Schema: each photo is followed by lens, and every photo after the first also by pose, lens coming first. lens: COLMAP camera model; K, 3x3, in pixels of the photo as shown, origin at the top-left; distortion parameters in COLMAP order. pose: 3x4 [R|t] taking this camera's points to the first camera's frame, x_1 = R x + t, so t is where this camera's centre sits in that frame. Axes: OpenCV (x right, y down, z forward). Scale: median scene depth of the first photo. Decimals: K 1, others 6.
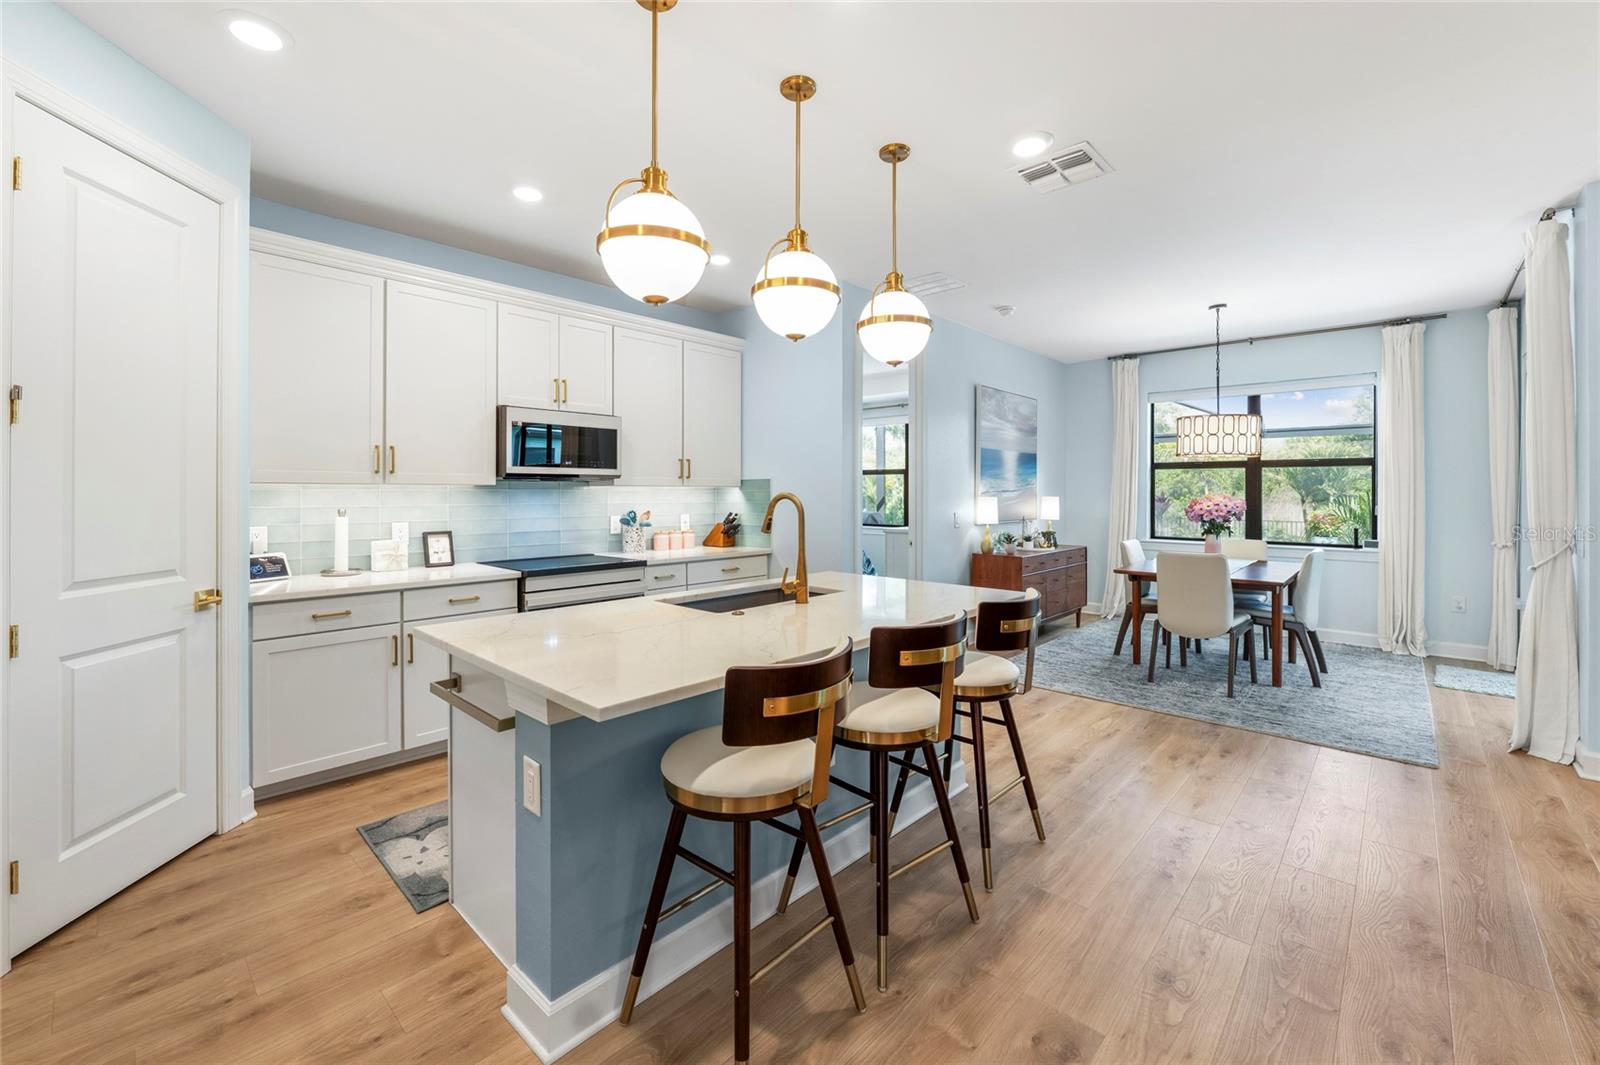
lens RADIAL K [[658.3, 0, 793.5], [0, 658.3, 494.7], [0, 0, 1]] dist [-0.005578, -0.000557]
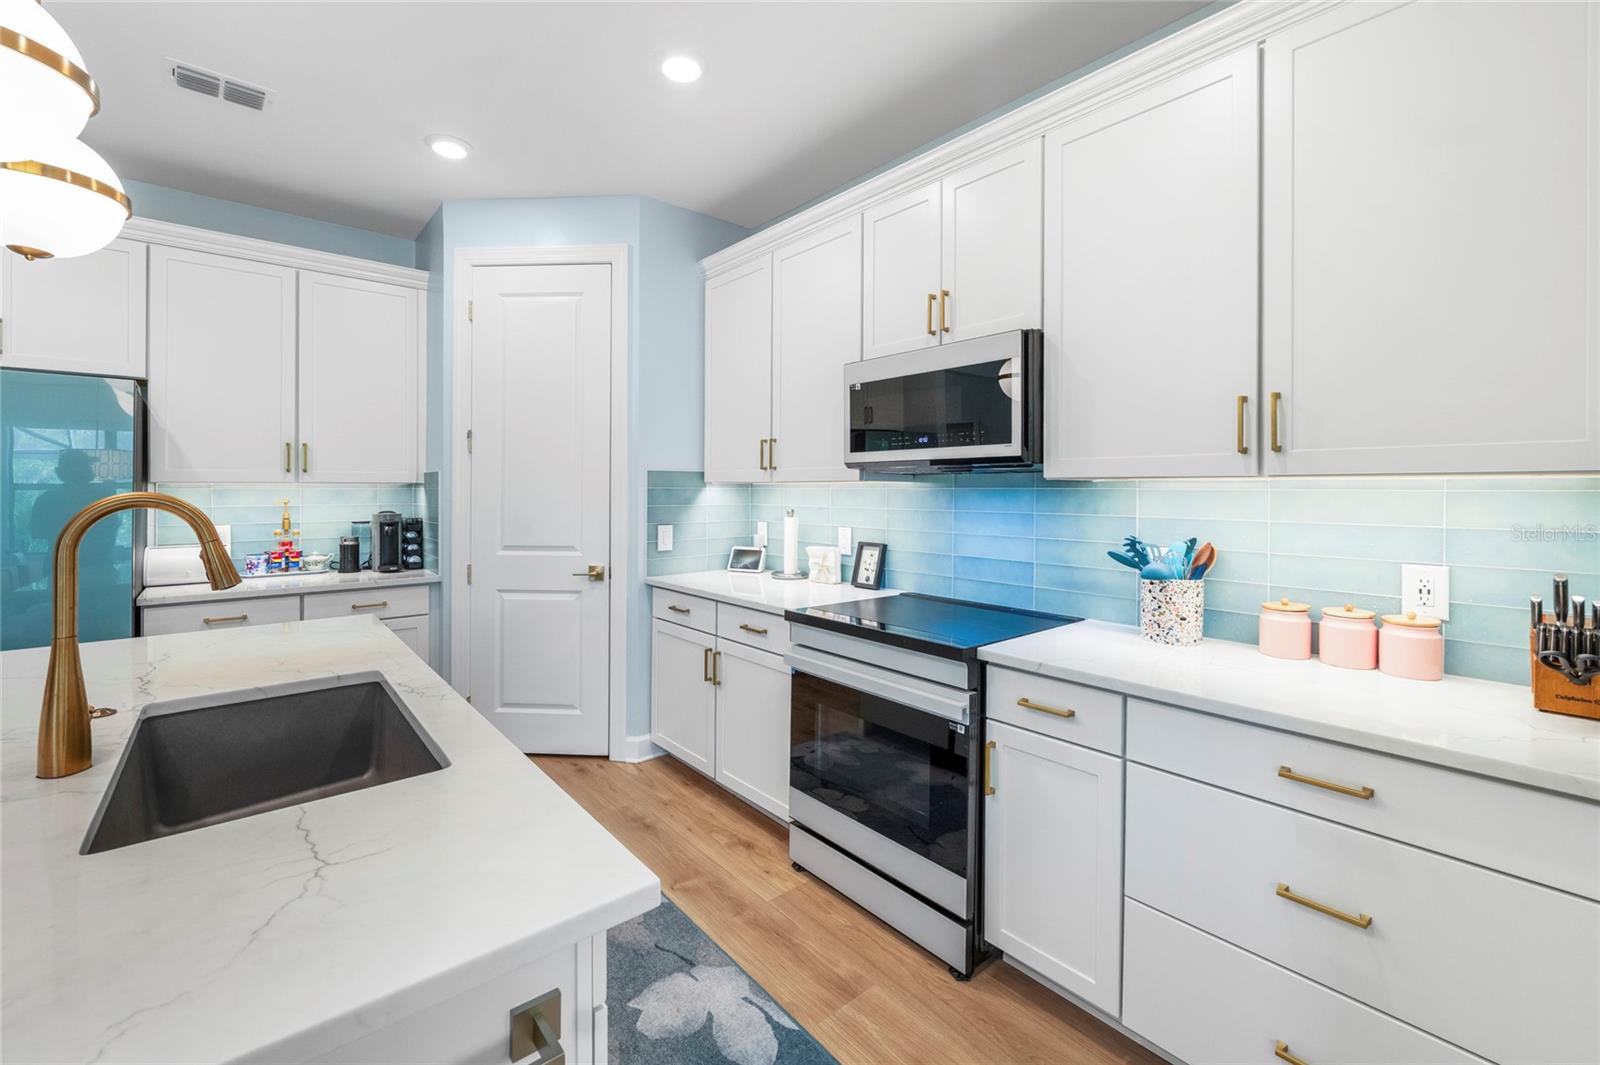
lens RADIAL K [[658.3, 0, 797.3], [0, 658.3, 493.4], [0, 0, 1]] dist [-0.005578, -0.000557]
pose [[-0.111891, 0.004167, -0.993712, 0.193563], [-0.006769, 0.999965, 0.004955, -0.003986], [0.993697, 0.007281, -0.111859, 0.822909]]
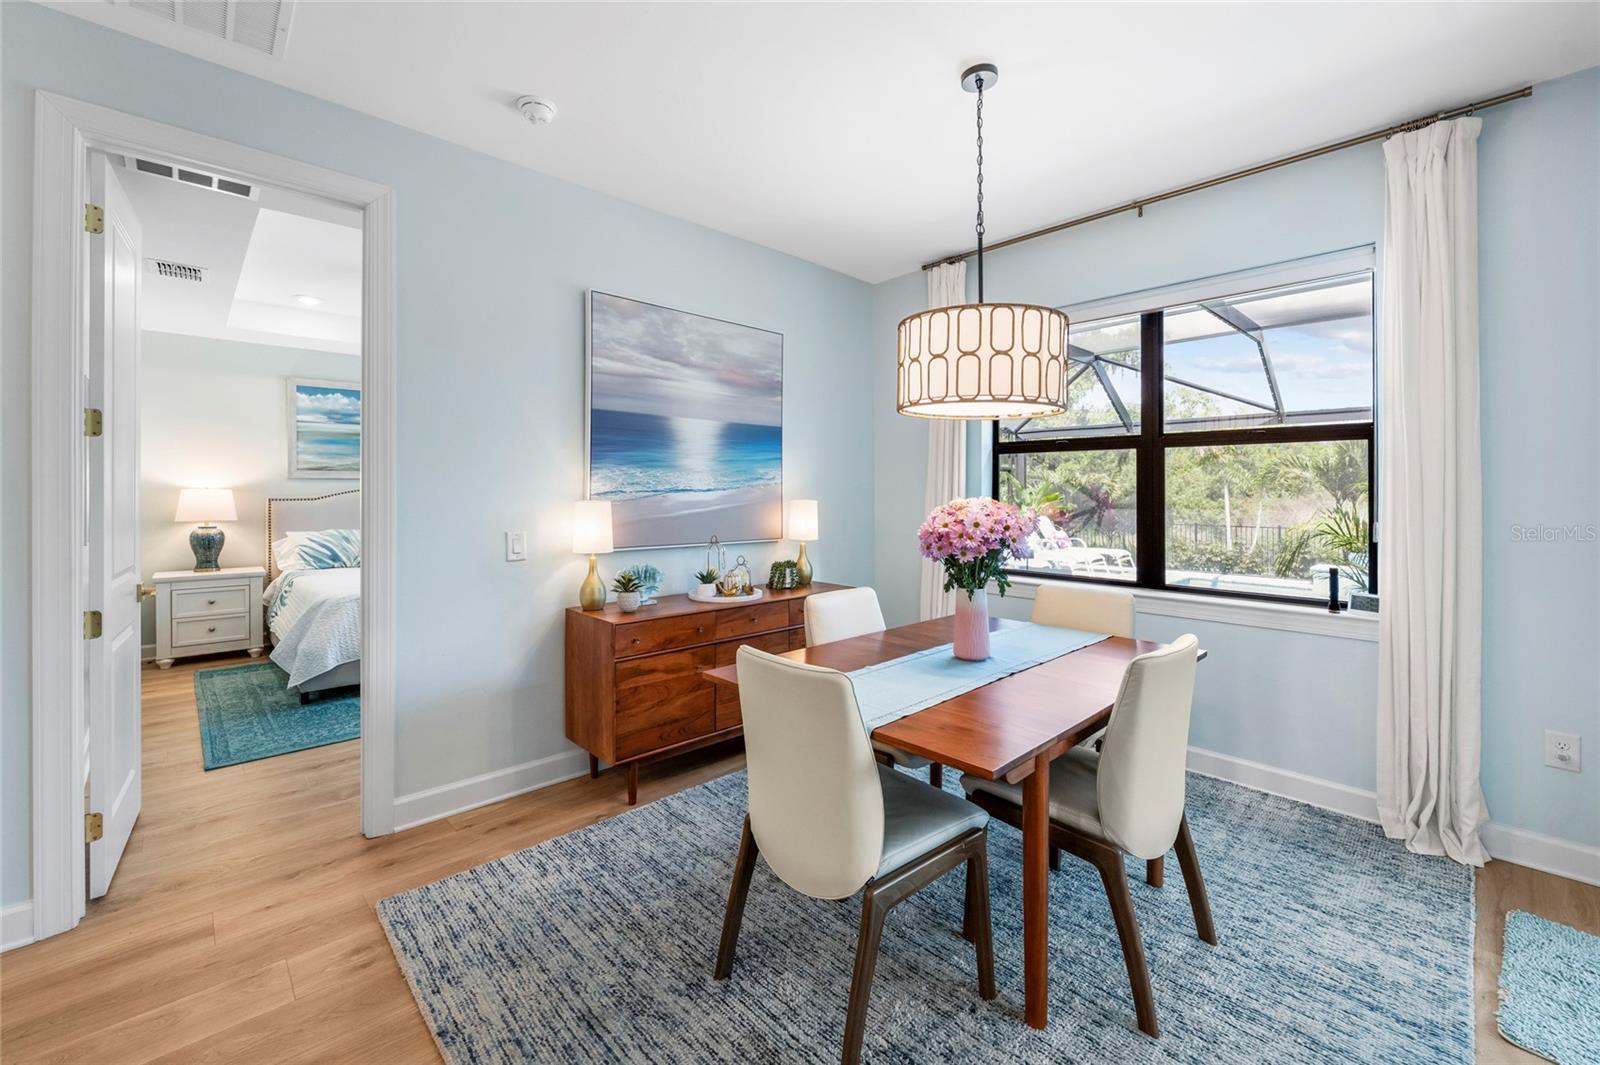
lens RADIAL K [[658.3, 0, 796.8], [0, 658.3, 492.7], [0, 0, 1]] dist [-0.005578, -0.000557]
pose [[0.997999, 0.002575, -0.063179, 0.606592], [-0.002780, 0.999991, -0.003151, -0.002665], [0.063171, 0.003320, 0.997997, 0.604656]]
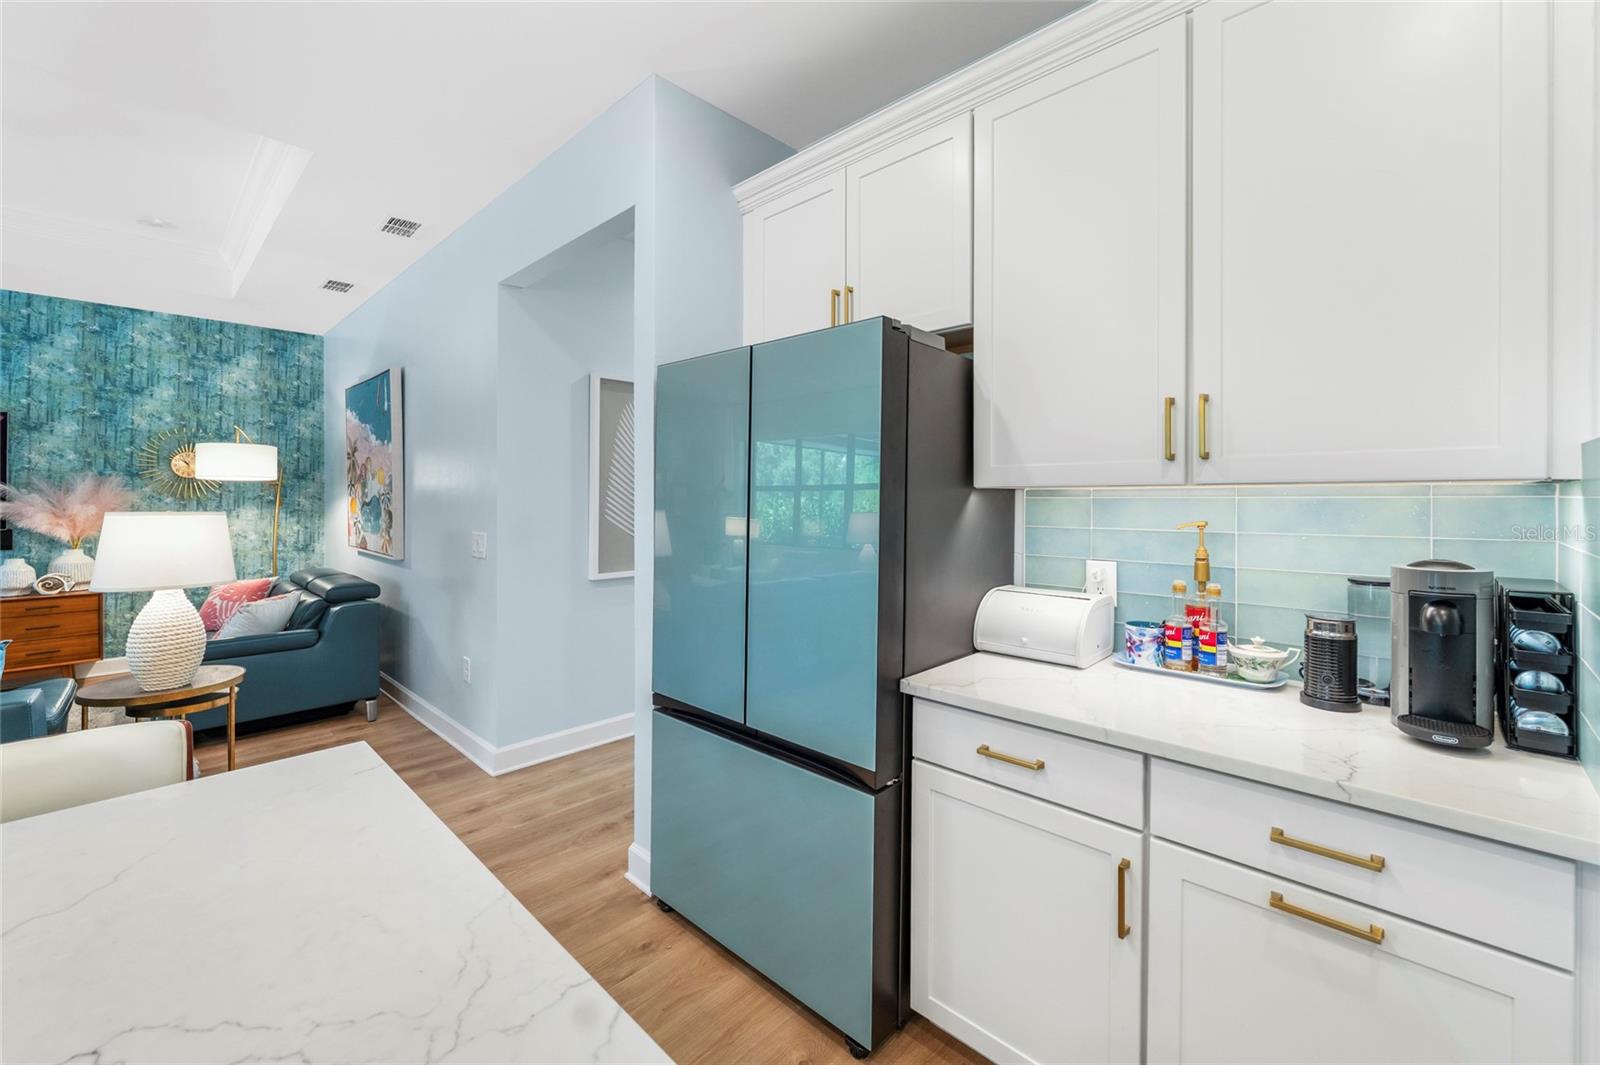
lens RADIAL K [[658.3, 0, 786.4], [0, 658.3, 493.2], [0, 0, 1]] dist [-0.005578, -0.000557]
pose [[-0.999552, -0.001114, 0.029922, -0.255015], [-0.001147, 0.999999, -0.001078, -0.003058], [-0.029921, -0.001111, -0.999552, 0.536756]]
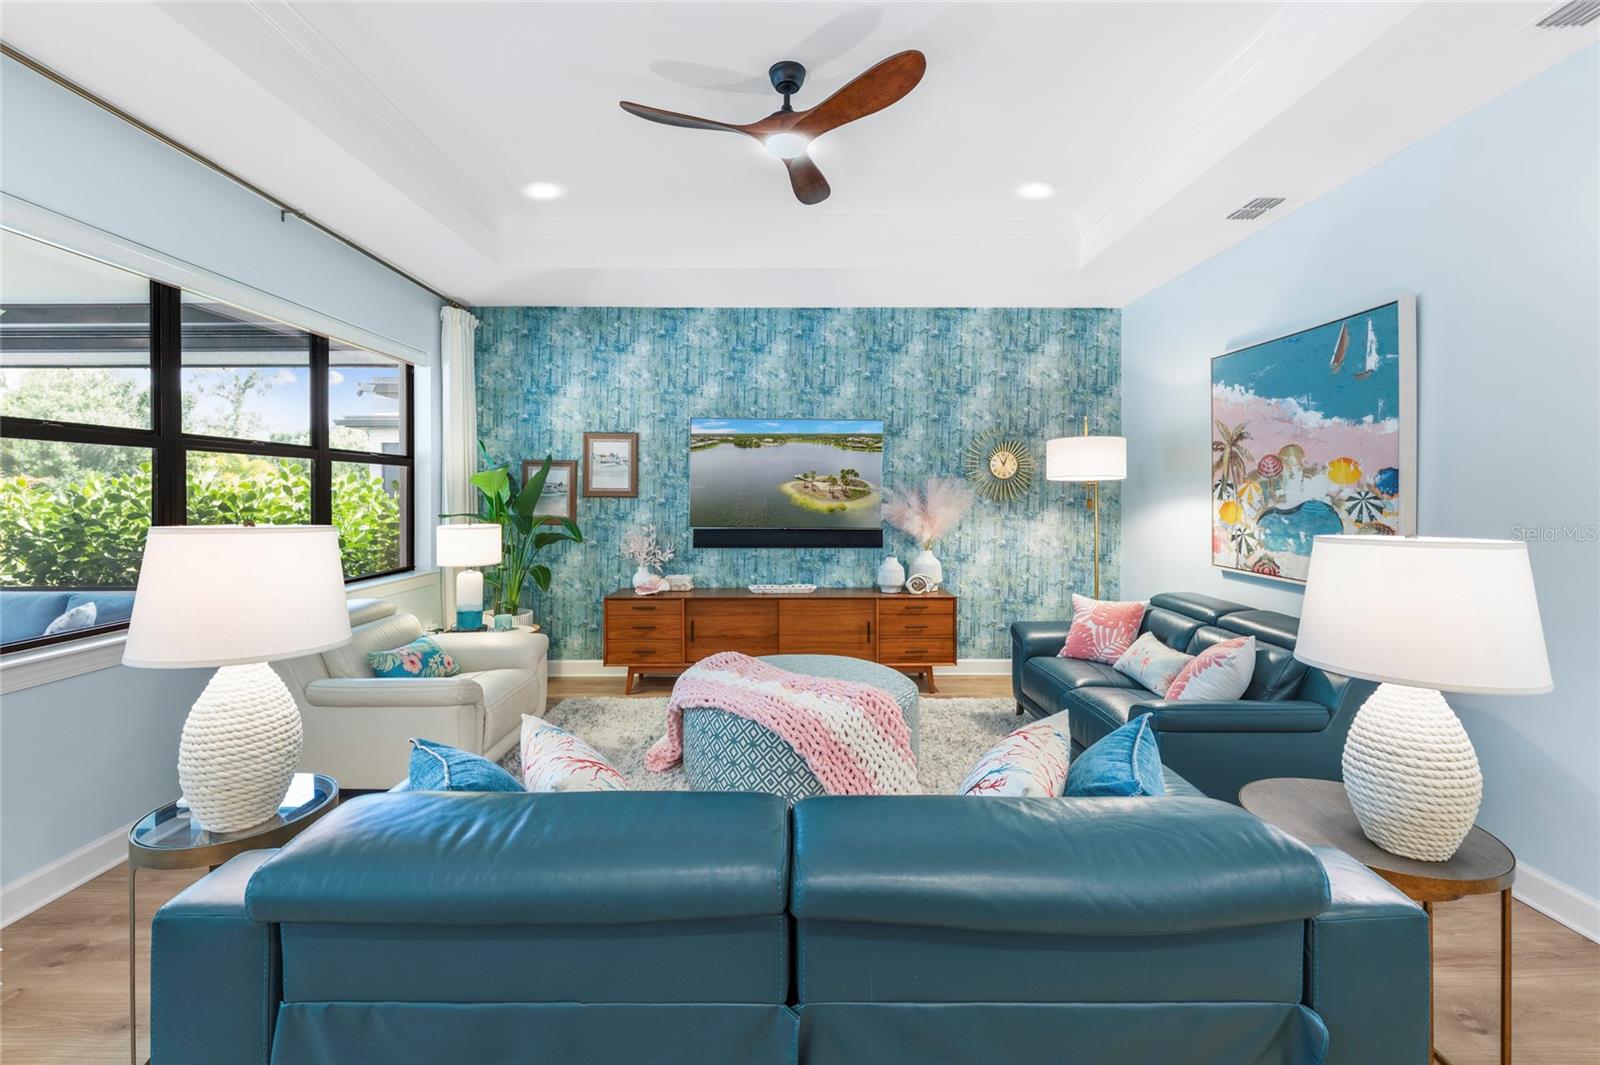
lens RADIAL K [[658.3, 0, 784.9], [0, 658.3, 503.9], [0, 0, 1]] dist [-0.005578, -0.000557]
pose [[-0.685815, -0.013250, 0.727656, 0.271323], [0.003068, 0.999773, 0.021097, -0.012193], [-0.727770, 0.016701, -0.685618, 0.435712]]
